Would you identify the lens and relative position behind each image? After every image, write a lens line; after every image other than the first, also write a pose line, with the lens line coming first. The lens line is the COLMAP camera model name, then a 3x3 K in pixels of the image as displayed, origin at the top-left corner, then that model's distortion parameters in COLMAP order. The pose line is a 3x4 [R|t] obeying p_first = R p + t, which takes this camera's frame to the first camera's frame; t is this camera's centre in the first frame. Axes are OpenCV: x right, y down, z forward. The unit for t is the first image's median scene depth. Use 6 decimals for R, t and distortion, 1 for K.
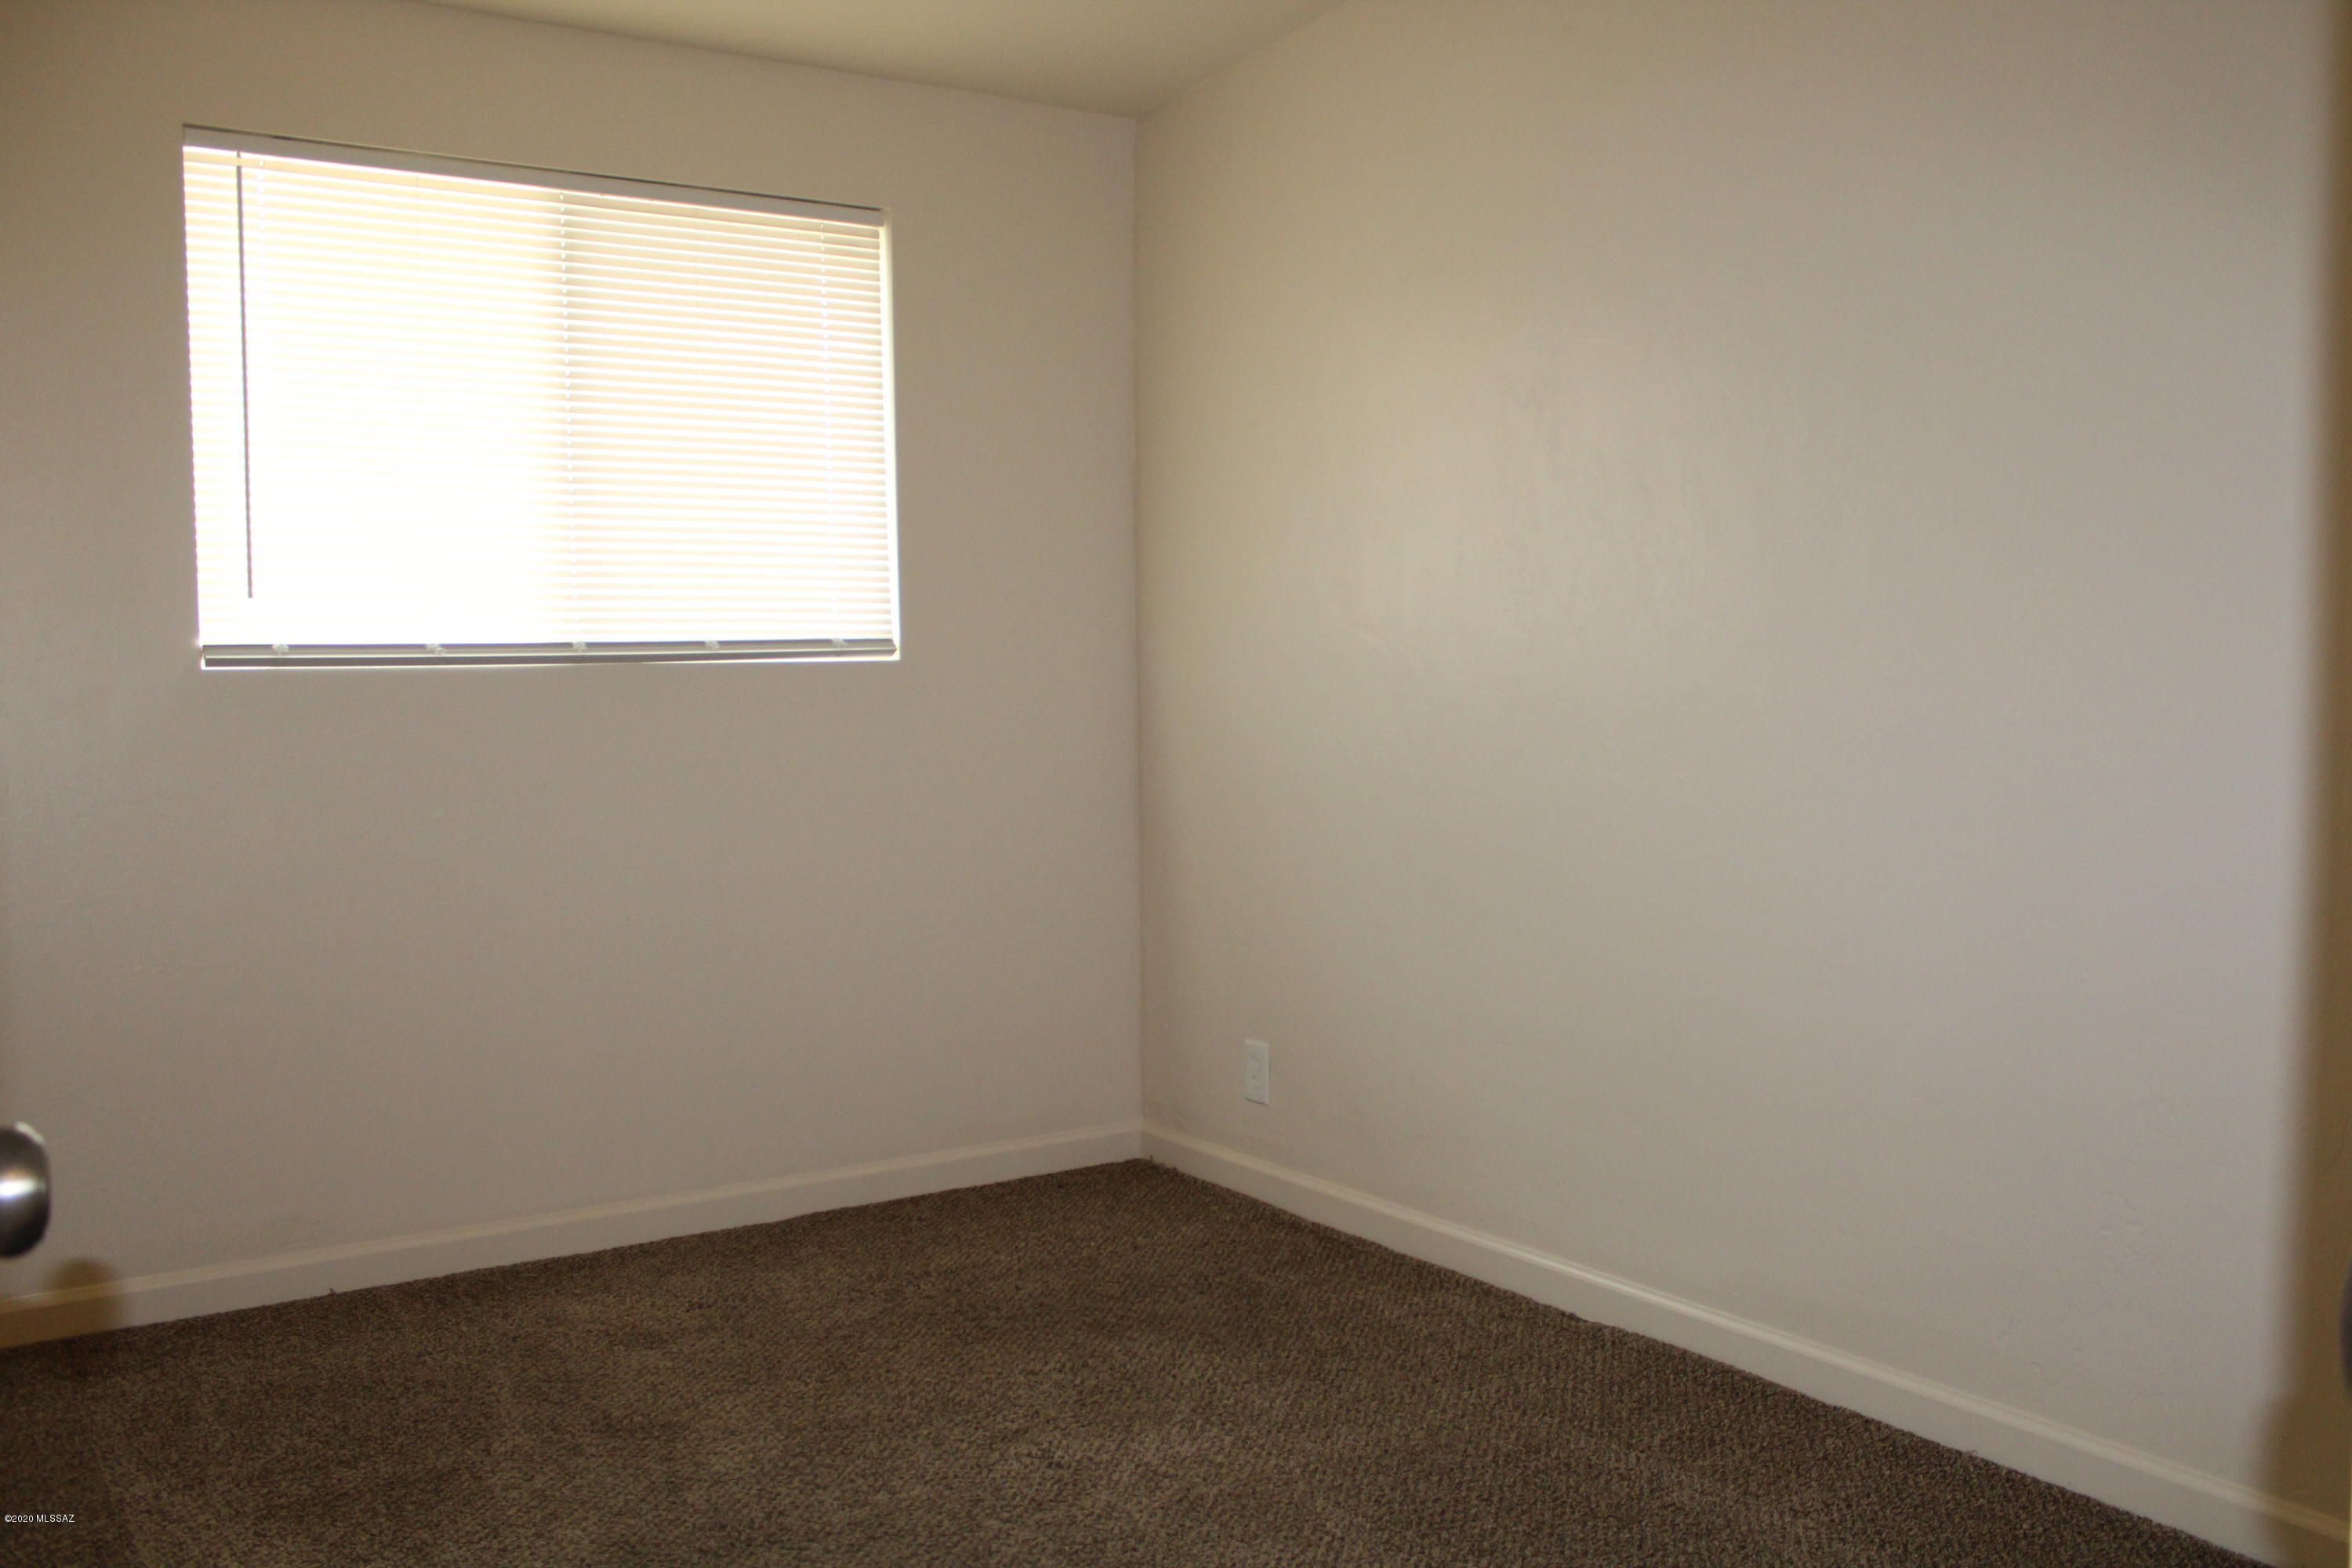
lens RADIAL K [[1987.0, 0, 1173.2], [0, 1987.0, 780.1], [0, 0, 1]] dist [-0.167578, 0.149085]
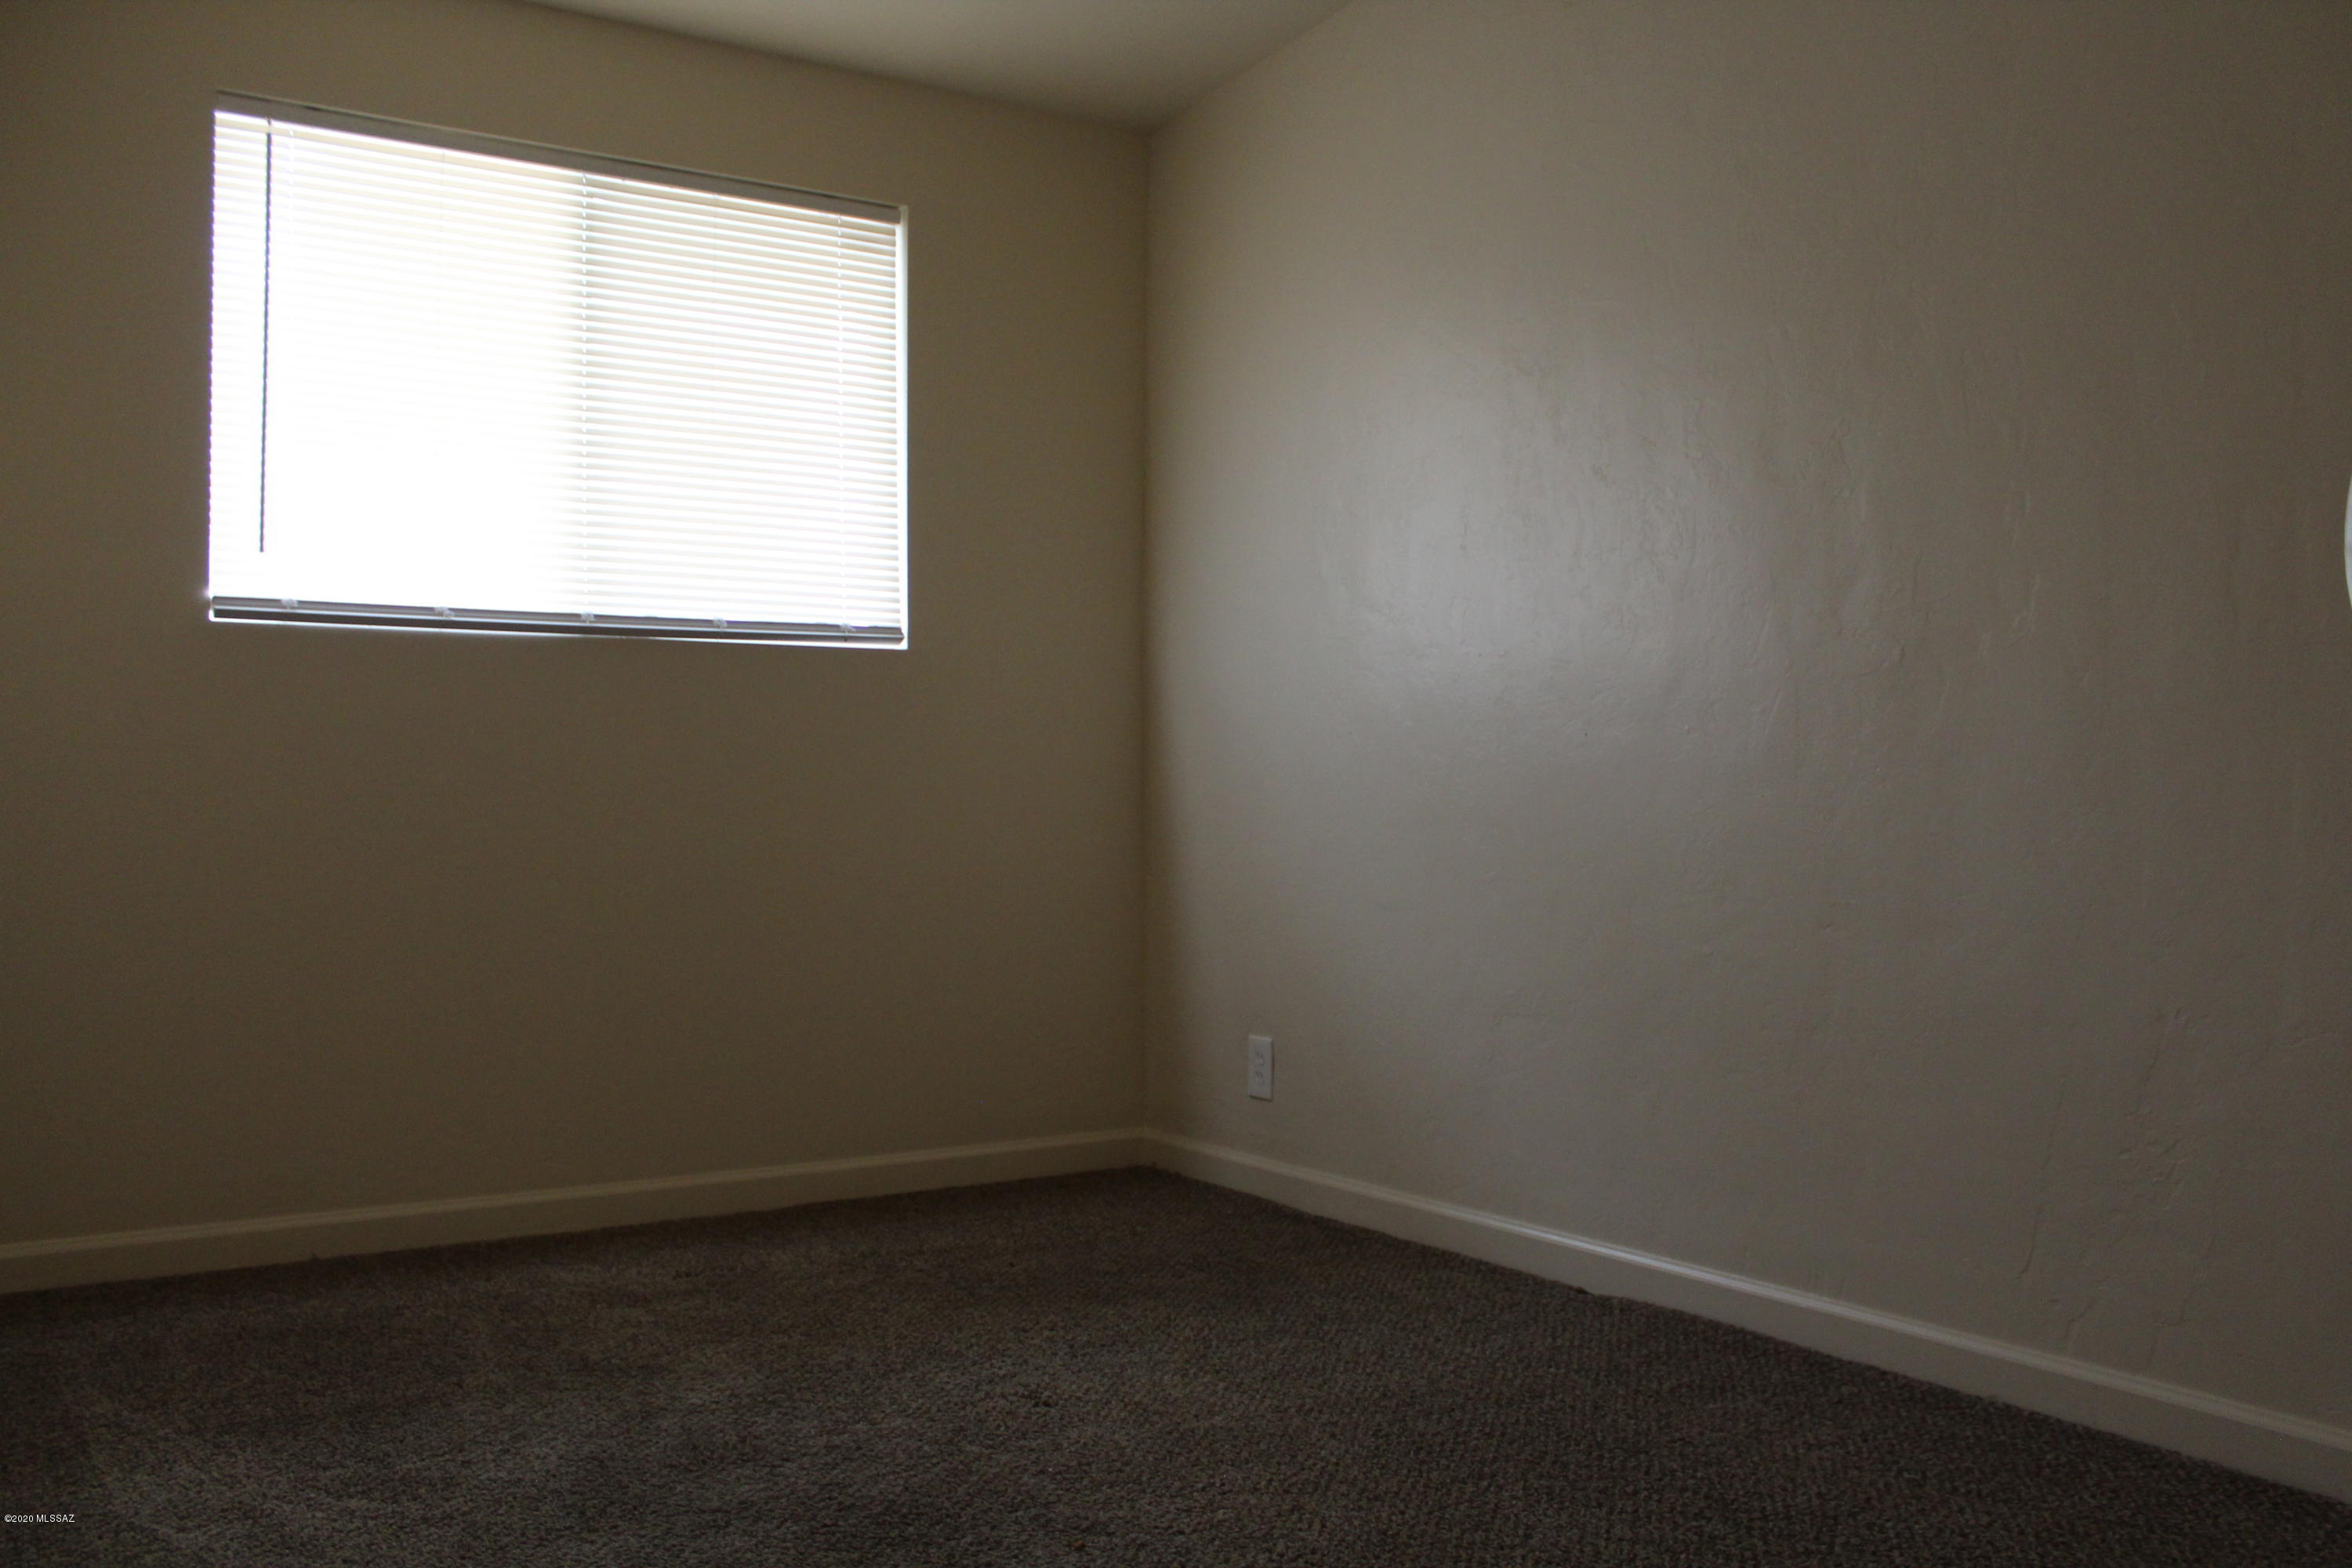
lens RADIAL K [[1972.2, 0, 1176.0], [0, 1972.2, 784.0], [0, 0, 1]] dist [-0.167838, 0.148571]
pose [[0.999903, 0.009902, -0.009838, 0.011280], [-0.010559, 0.997557, -0.069054, 0.101868], [0.009130, 0.069151, 0.997564, 0.017921]]
